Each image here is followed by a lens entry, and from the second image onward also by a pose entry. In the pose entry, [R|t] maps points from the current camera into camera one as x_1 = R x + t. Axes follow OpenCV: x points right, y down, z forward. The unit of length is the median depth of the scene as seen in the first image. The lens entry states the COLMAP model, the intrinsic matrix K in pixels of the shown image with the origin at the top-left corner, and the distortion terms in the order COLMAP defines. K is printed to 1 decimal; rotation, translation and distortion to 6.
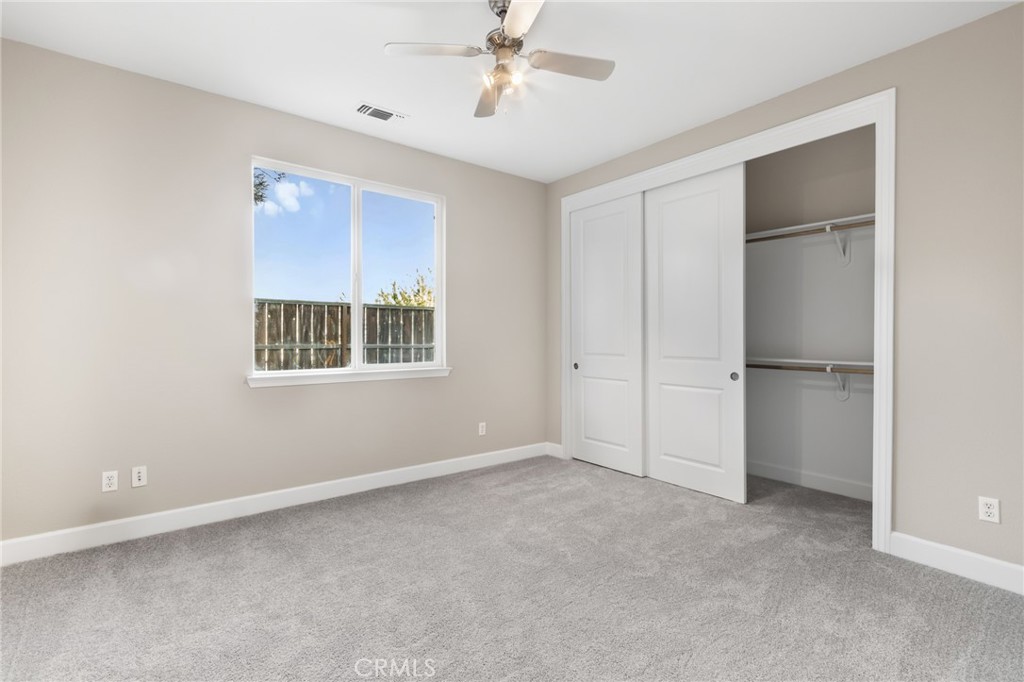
lens RADIAL K [[467.2, 0, 512.0], [0, 467.2, 341.0], [0, 0, 1]] dist [0.000280, -0.000105]
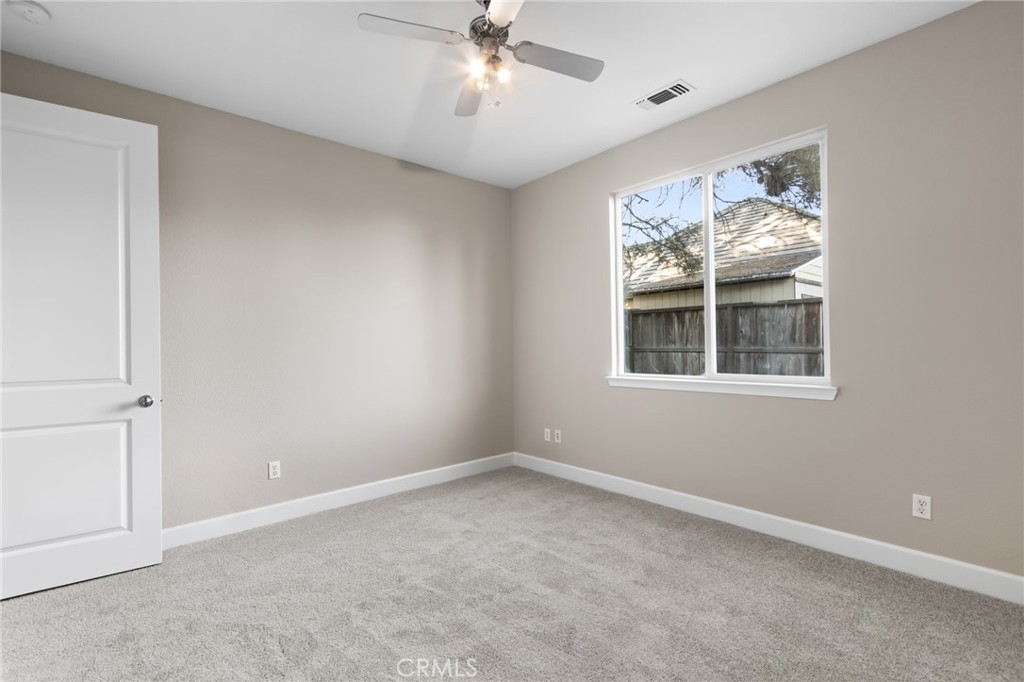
lens RADIAL K [[467.2, 0, 512.0], [0, 467.2, 341.0], [0, 0, 1]] dist [0.000280, -0.000105]
pose [[0.040843, -0.012780, -0.999084, 0.723856], [0.010231, 0.999871, -0.012372, -0.004612], [0.999113, -0.009716, 0.040969, 0.786827]]
